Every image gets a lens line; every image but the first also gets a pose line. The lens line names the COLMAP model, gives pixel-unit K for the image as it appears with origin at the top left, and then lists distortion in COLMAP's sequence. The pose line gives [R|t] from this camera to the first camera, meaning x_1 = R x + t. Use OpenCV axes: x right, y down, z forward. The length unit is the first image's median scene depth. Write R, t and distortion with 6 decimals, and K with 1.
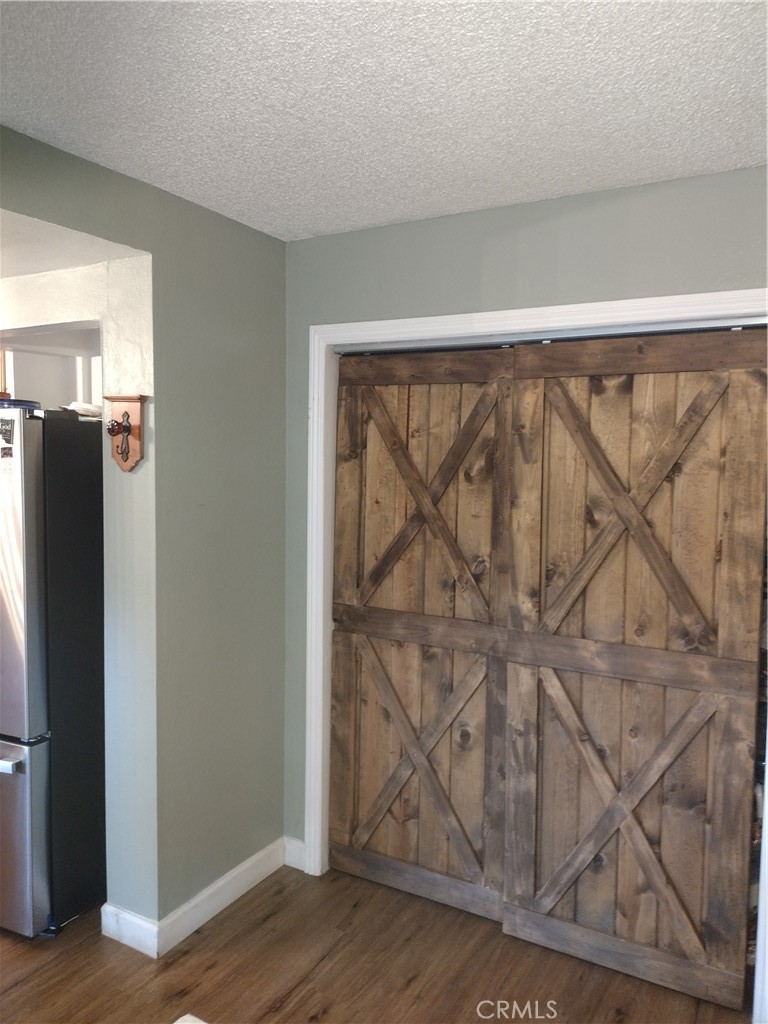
lens RADIAL K [[767.1, 0, 382.3], [0, 767.1, 516.9], [0, 0, 1]] dist [0.046821, -0.056202]
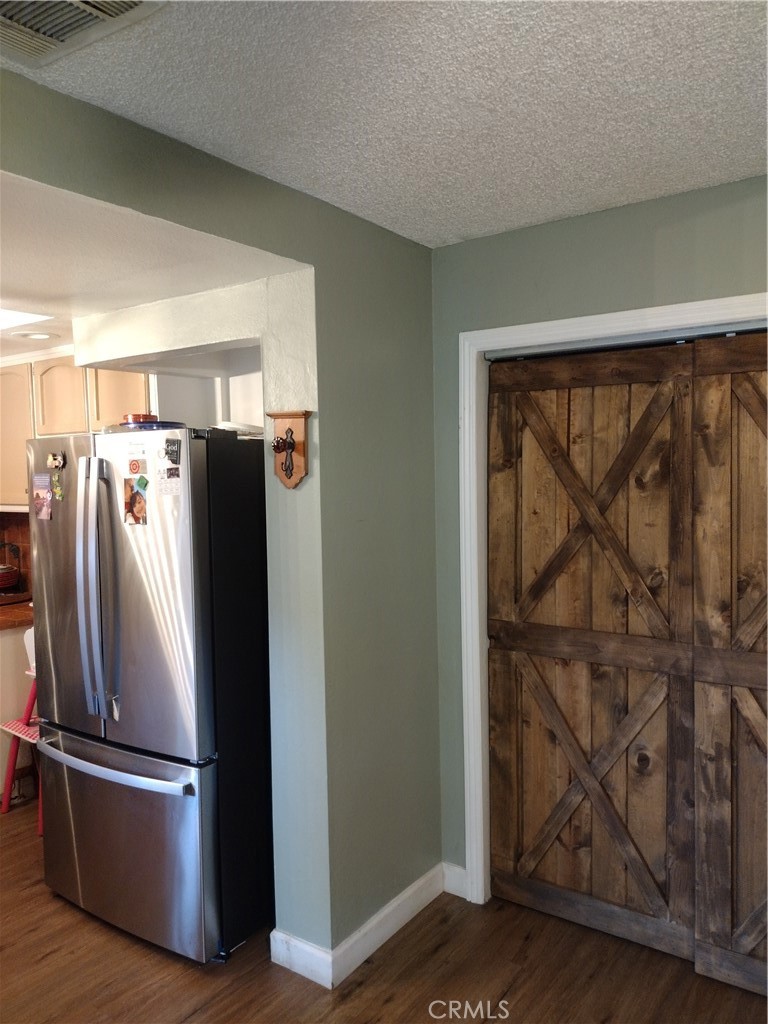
lens RADIAL K [[767.1, 0, 385.4], [0, 767.1, 521.7], [0, 0, 1]] dist [0.046821, -0.056202]
pose [[0.994805, -0.026959, -0.098169, -0.108764], [0.025881, 0.999590, -0.012239, -0.001729], [0.098459, 0.009635, 0.995095, 0.033650]]
